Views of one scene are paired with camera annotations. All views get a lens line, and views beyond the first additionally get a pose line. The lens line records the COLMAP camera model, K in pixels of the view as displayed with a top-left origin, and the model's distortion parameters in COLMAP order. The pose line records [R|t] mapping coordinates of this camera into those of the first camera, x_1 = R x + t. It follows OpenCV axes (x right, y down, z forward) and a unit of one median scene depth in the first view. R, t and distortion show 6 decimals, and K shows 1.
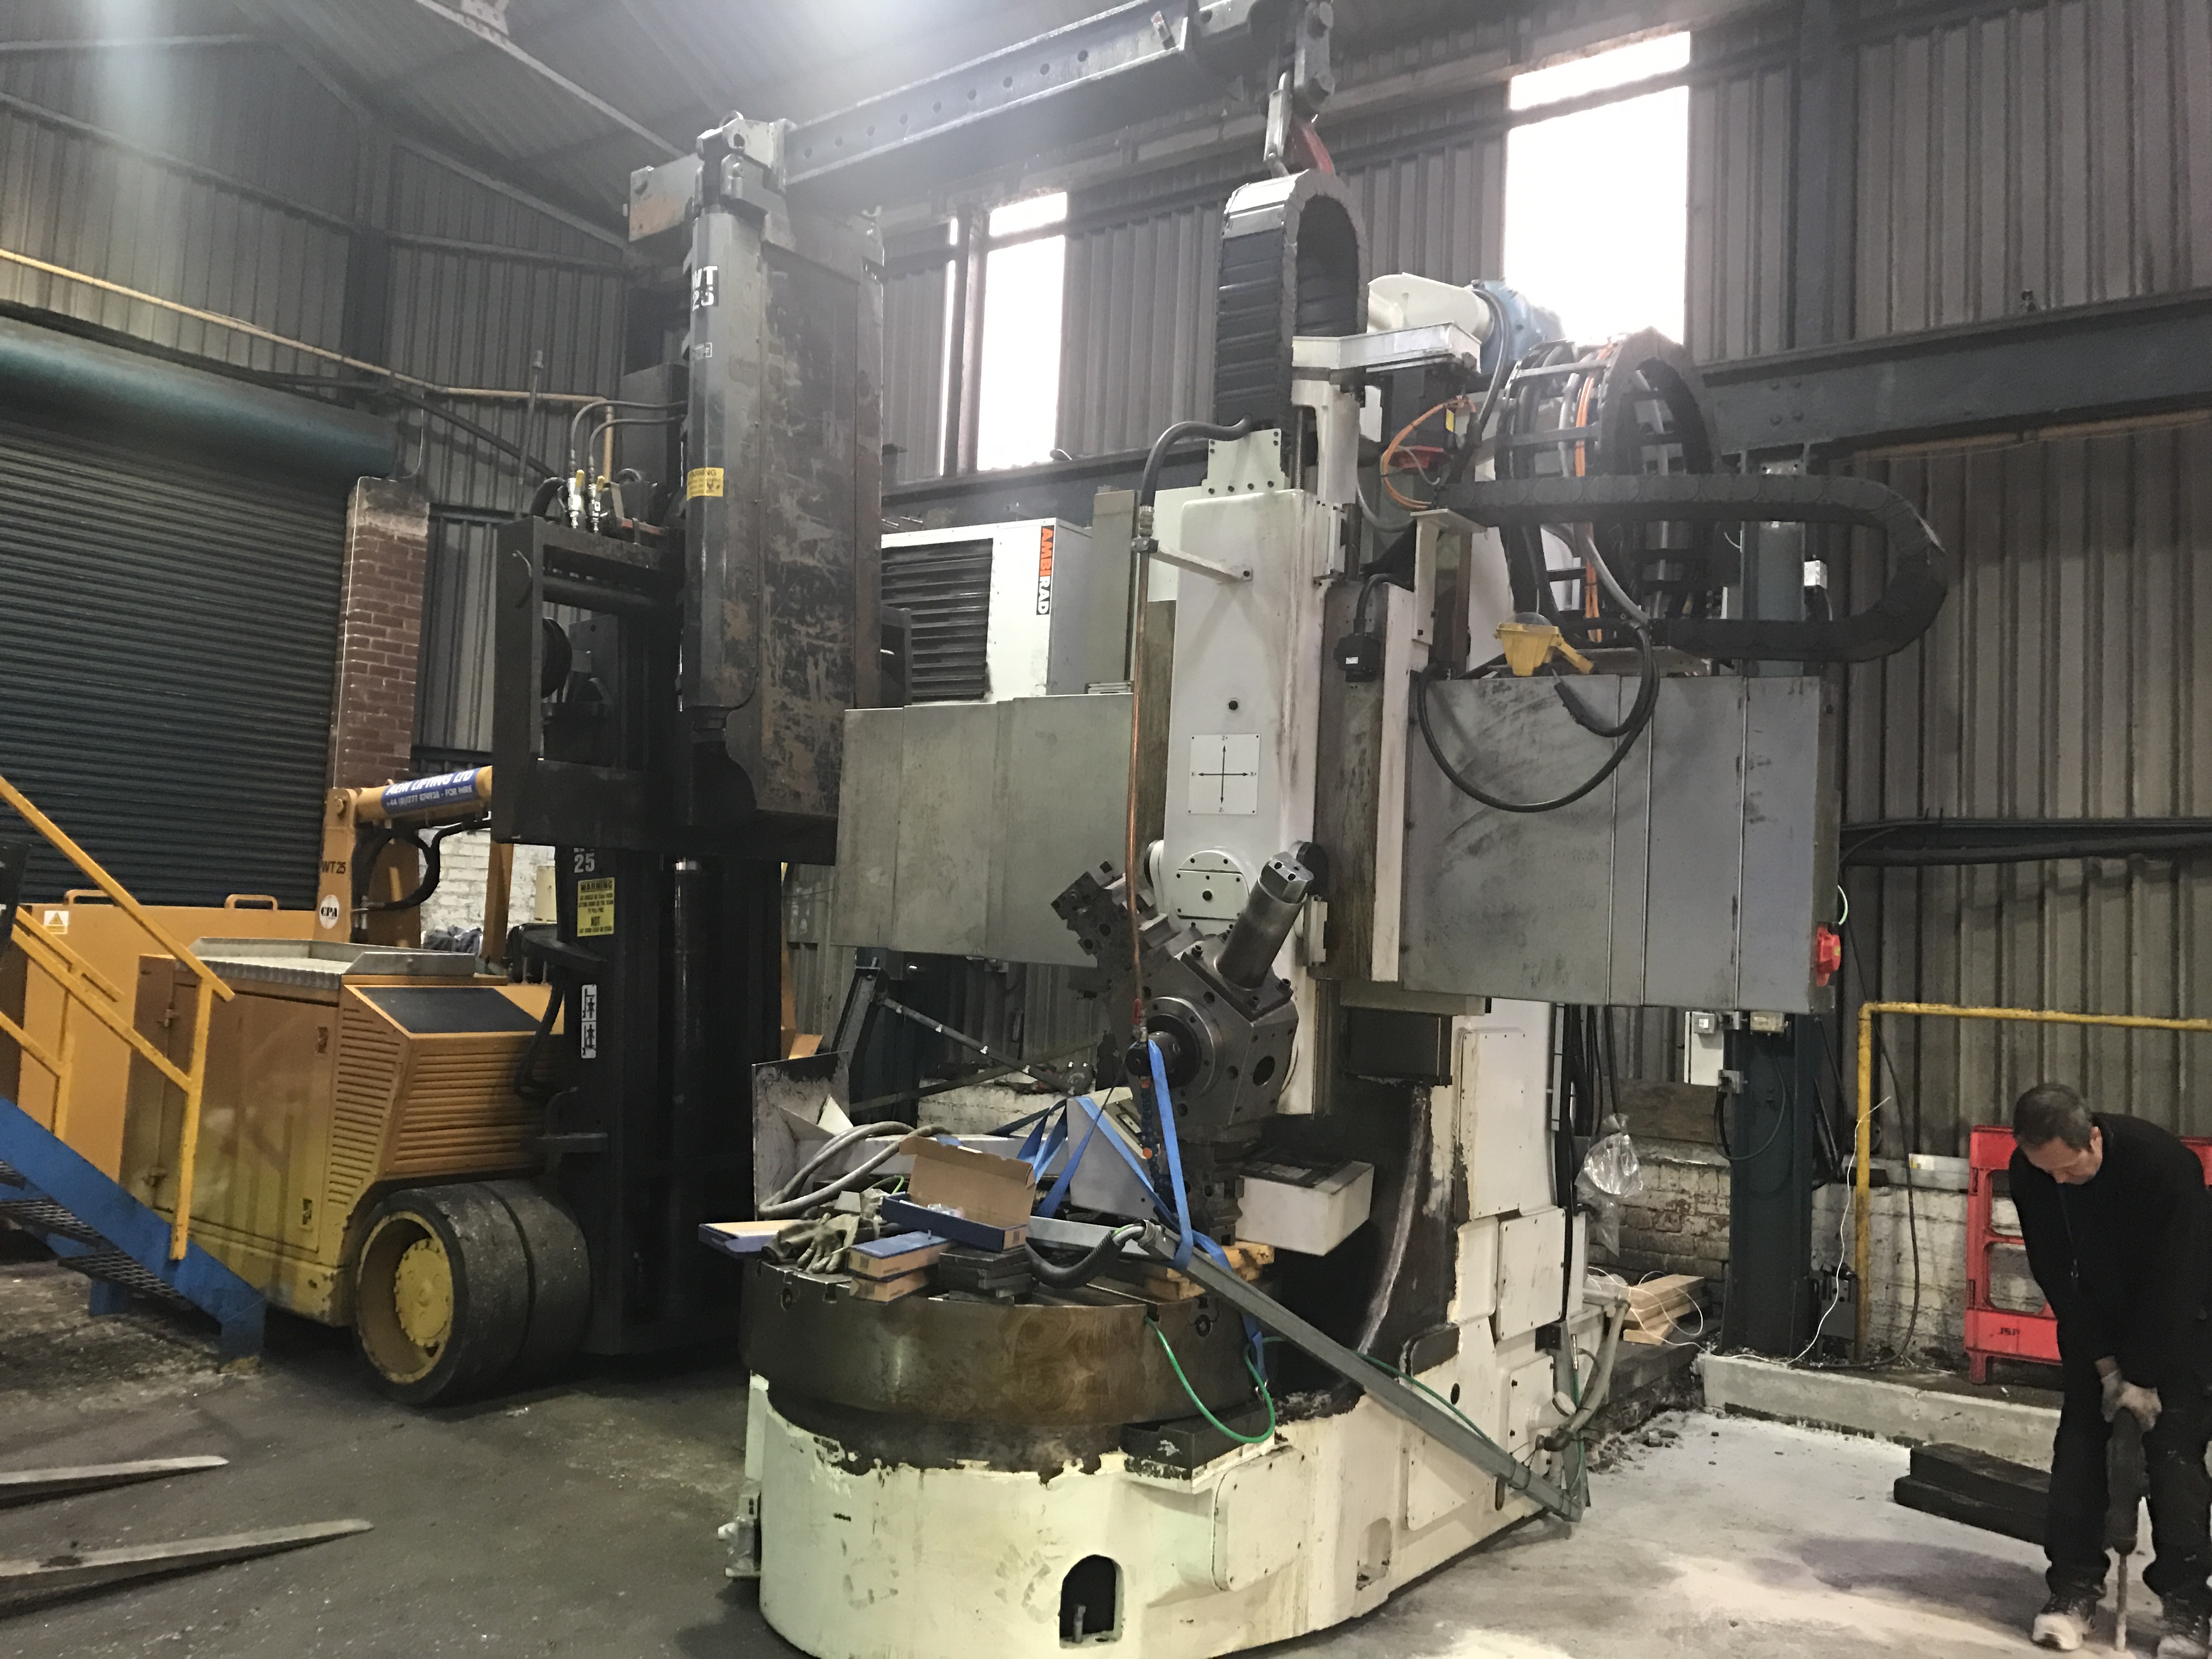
lens RADIAL K [[1736.8, 0, 1106.0], [0, 1736.8, 829.5], [0, 0, 1]] dist [0.031752, -0.015322]
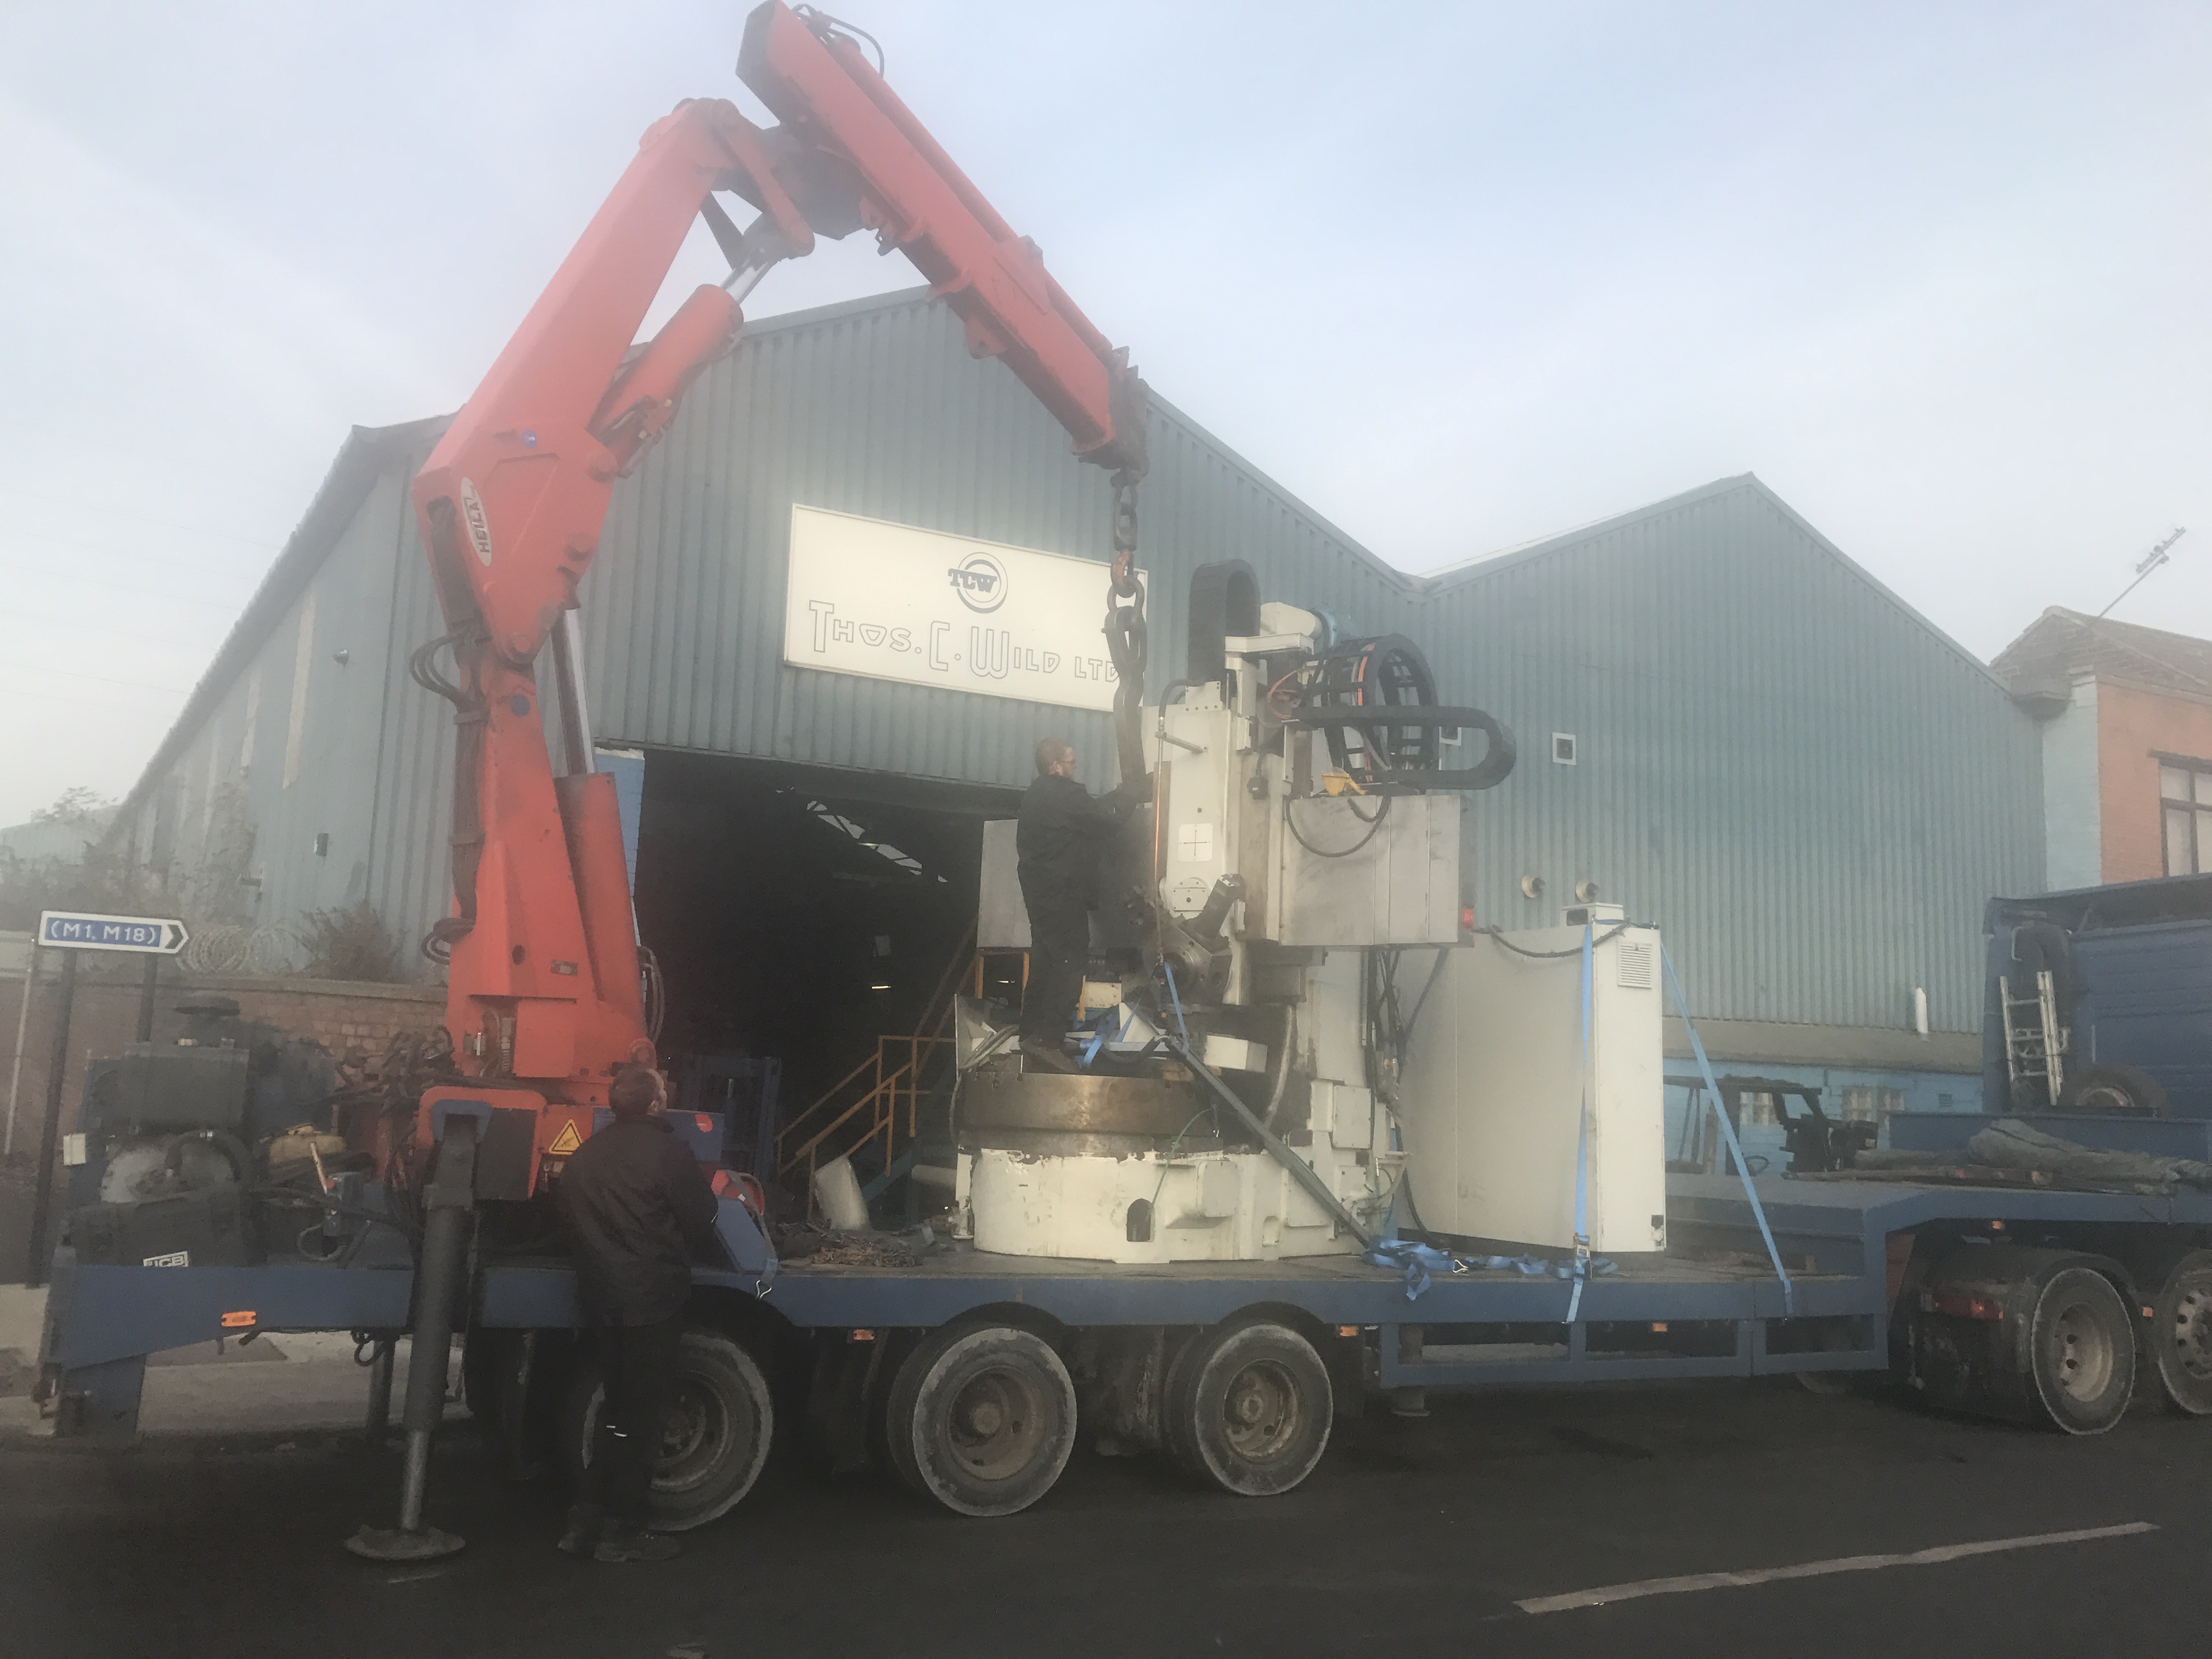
lens RADIAL K [[1736.8, 0, 1106.0], [0, 1736.8, 829.5], [0, 0, 1]] dist [0.031752, -0.015322]
pose [[0.998209, 0.003497, 0.059725, -0.125420], [0.002576, 0.994852, -0.101307, 0.123968], [-0.059772, 0.101280, 0.993061, -0.819670]]
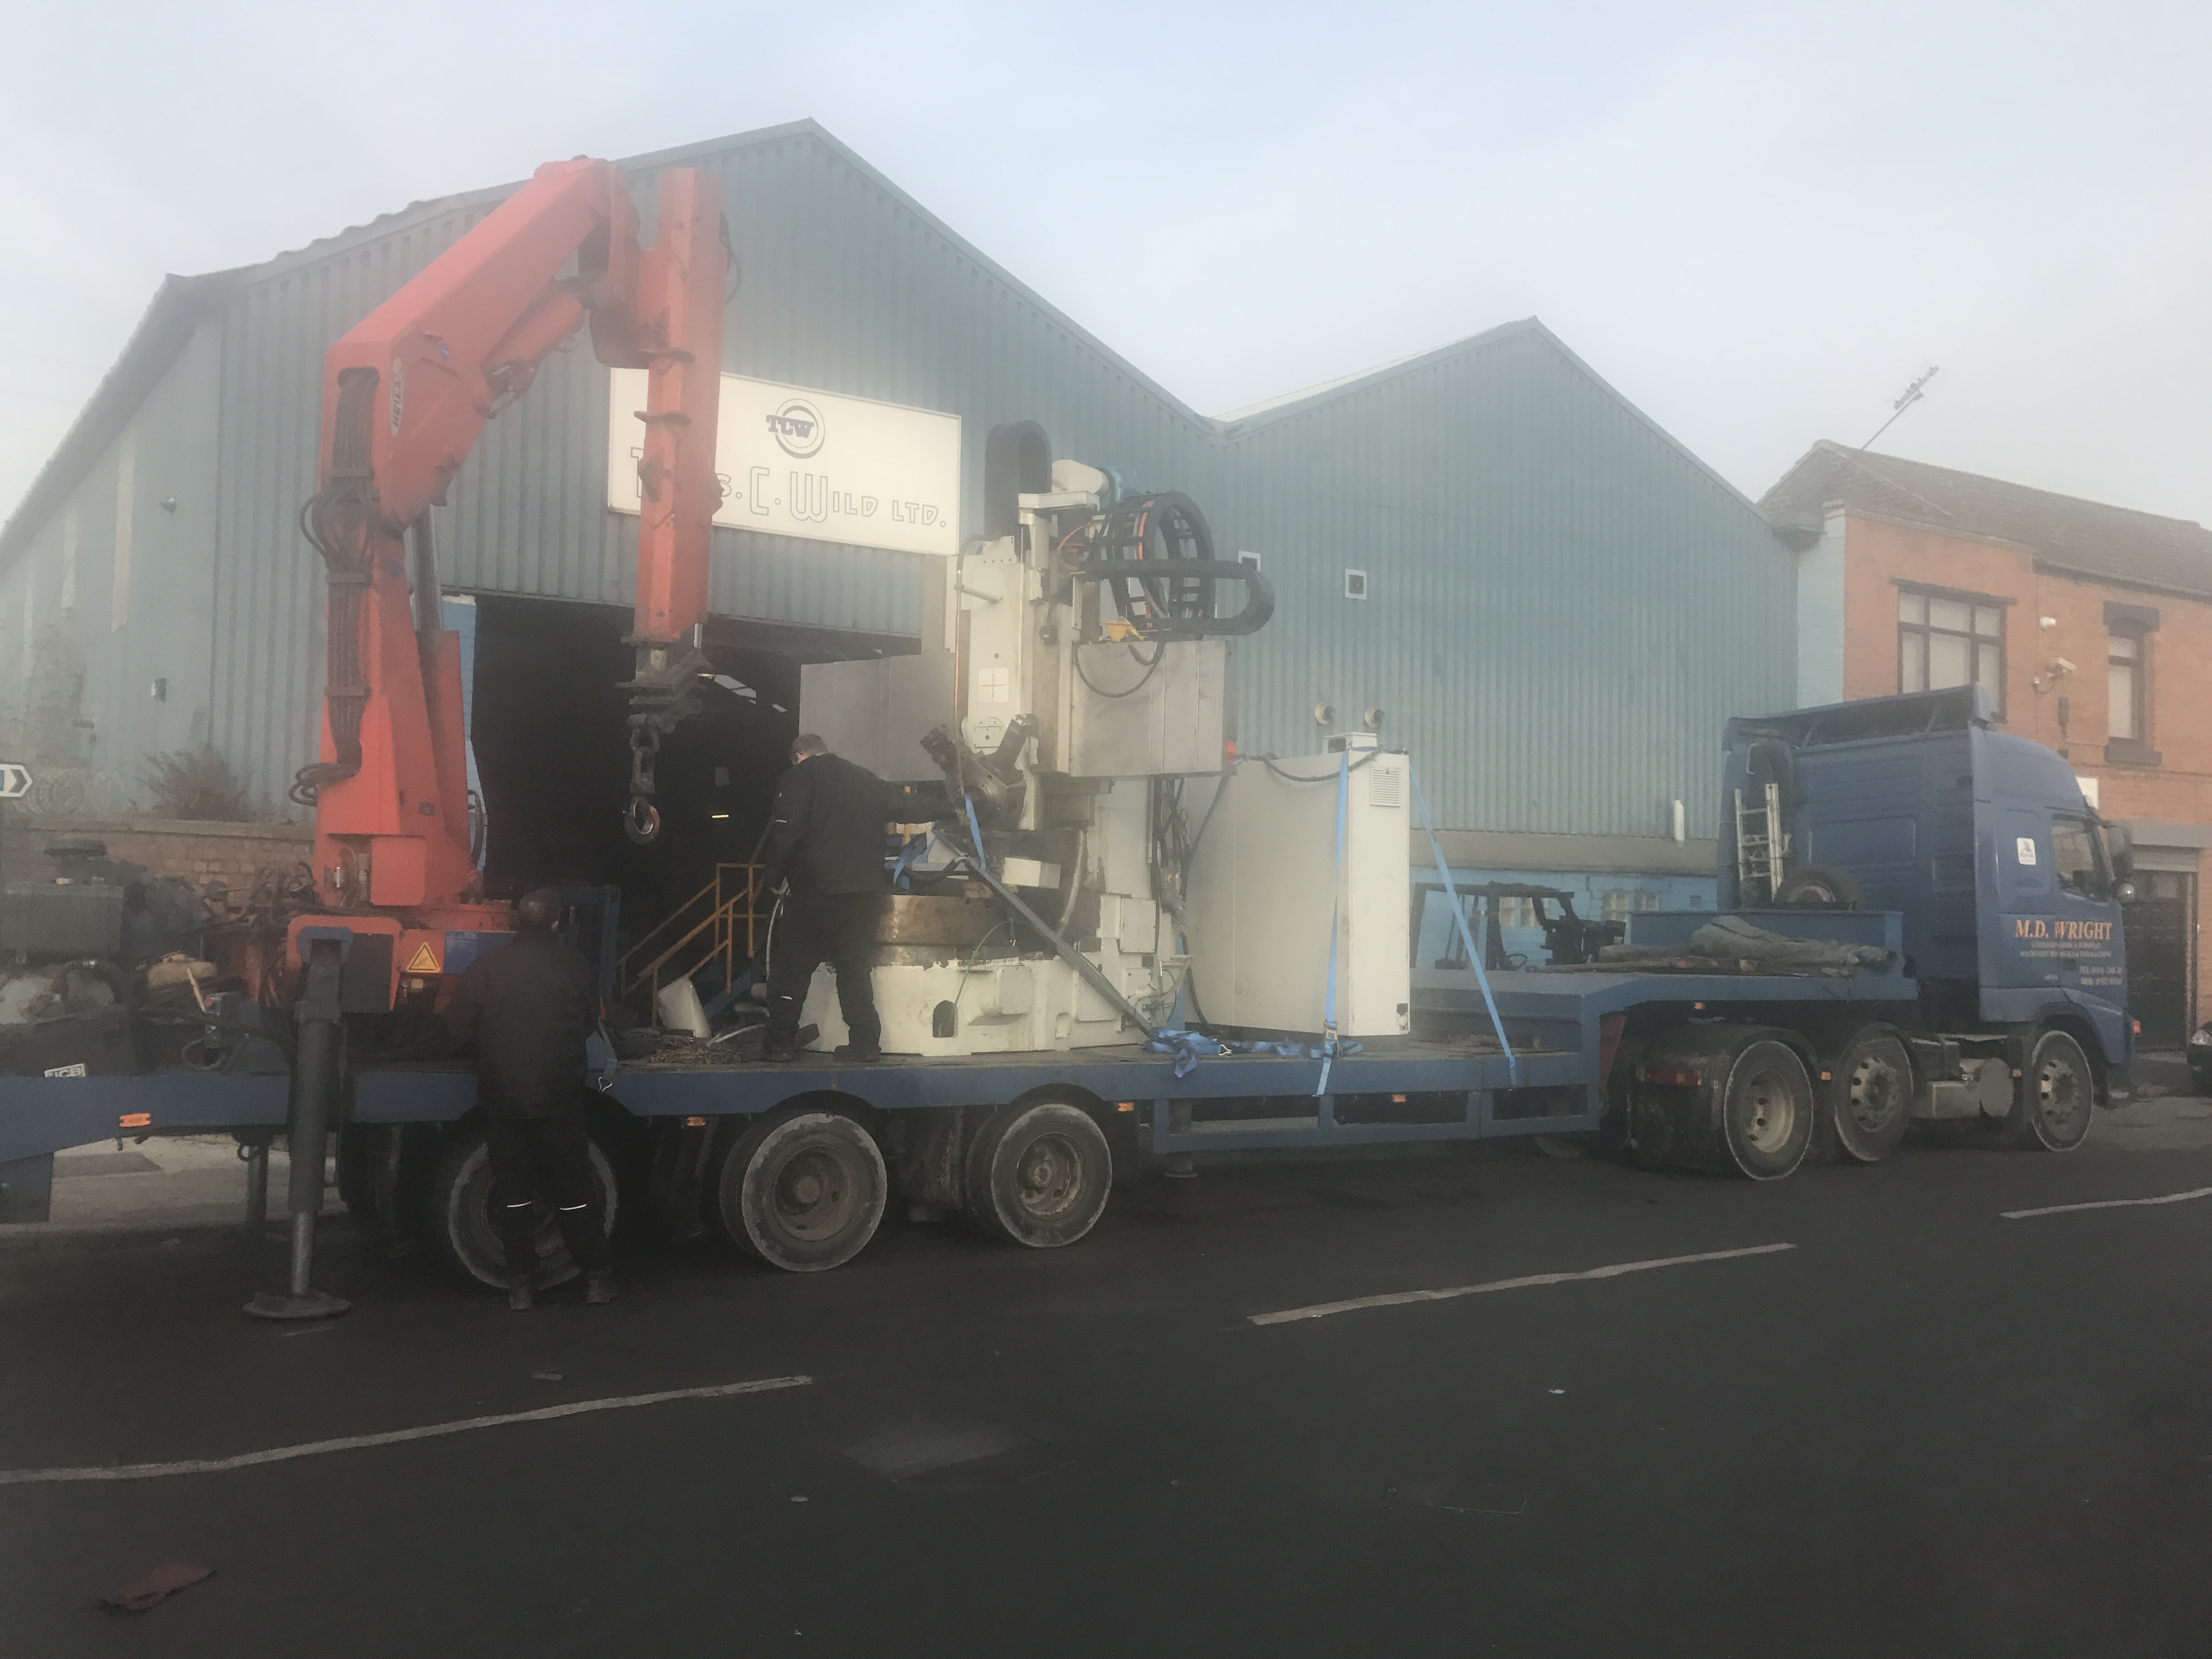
lens RADIAL K [[1752.7, 0, 1102.0], [0, 1752.7, 808.8], [0, 0, 1]] dist [0.086389, -0.161022]
pose [[0.989822, -0.019162, 0.141013, -0.092022], [0.020708, 0.999740, -0.009507, 0.120537], [-0.140794, 0.012330, 0.989962, -1.022872]]
